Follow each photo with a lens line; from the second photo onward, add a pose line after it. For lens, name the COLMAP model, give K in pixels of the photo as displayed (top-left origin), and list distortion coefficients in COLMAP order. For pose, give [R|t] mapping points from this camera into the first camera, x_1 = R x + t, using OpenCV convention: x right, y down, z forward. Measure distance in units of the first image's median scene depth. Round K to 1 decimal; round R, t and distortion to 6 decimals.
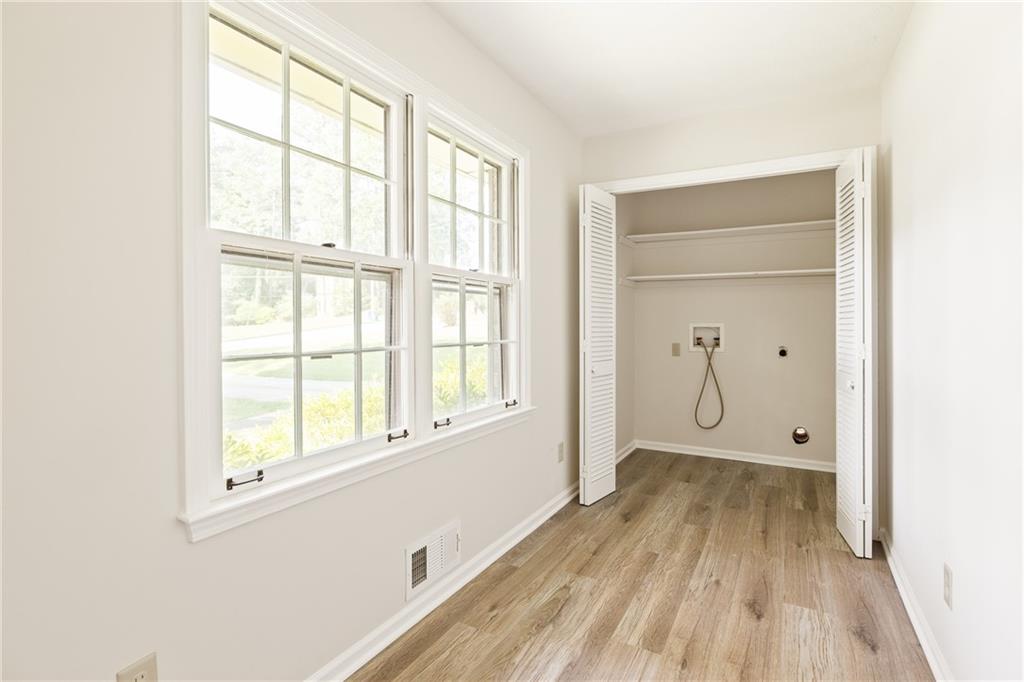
lens RADIAL K [[492.0, 0, 512.6], [0, 492.0, 328.9], [0, 0, 1]] dist [0.000579, 0.000310]
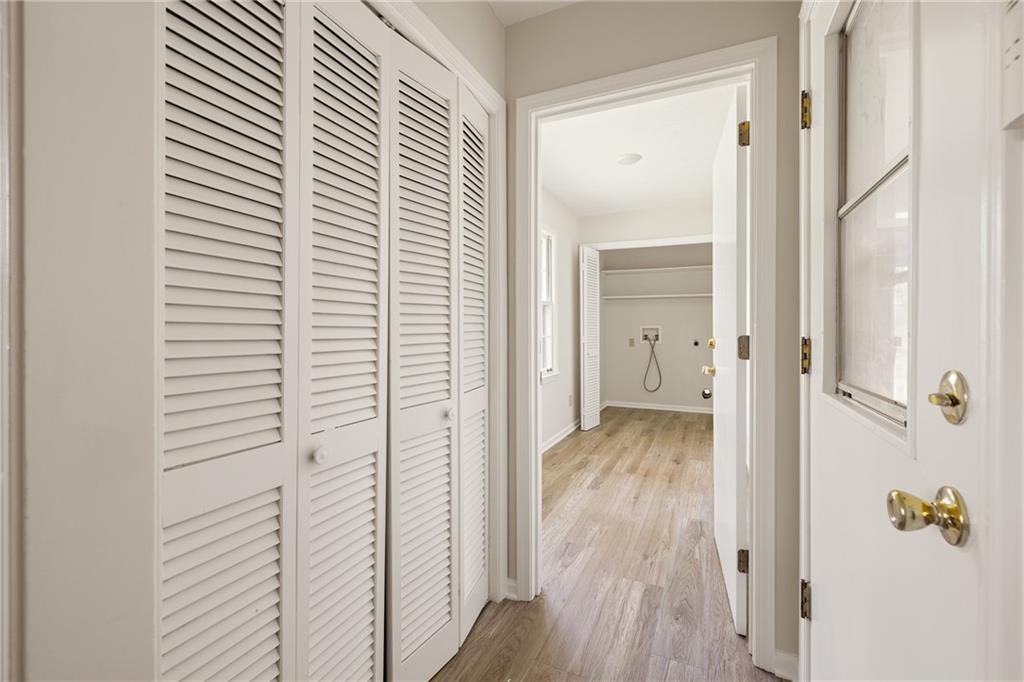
lens RADIAL K [[427.8, 0, 513.4], [0, 427.8, 330.0], [0, 0, 1]] dist [0.000099, -0.000016]
pose [[0.997214, -0.005458, 0.074395, -0.213004], [0.005706, 0.999979, -0.003122, 0.005262], [-0.074376, 0.003537, 0.997224, -0.490393]]
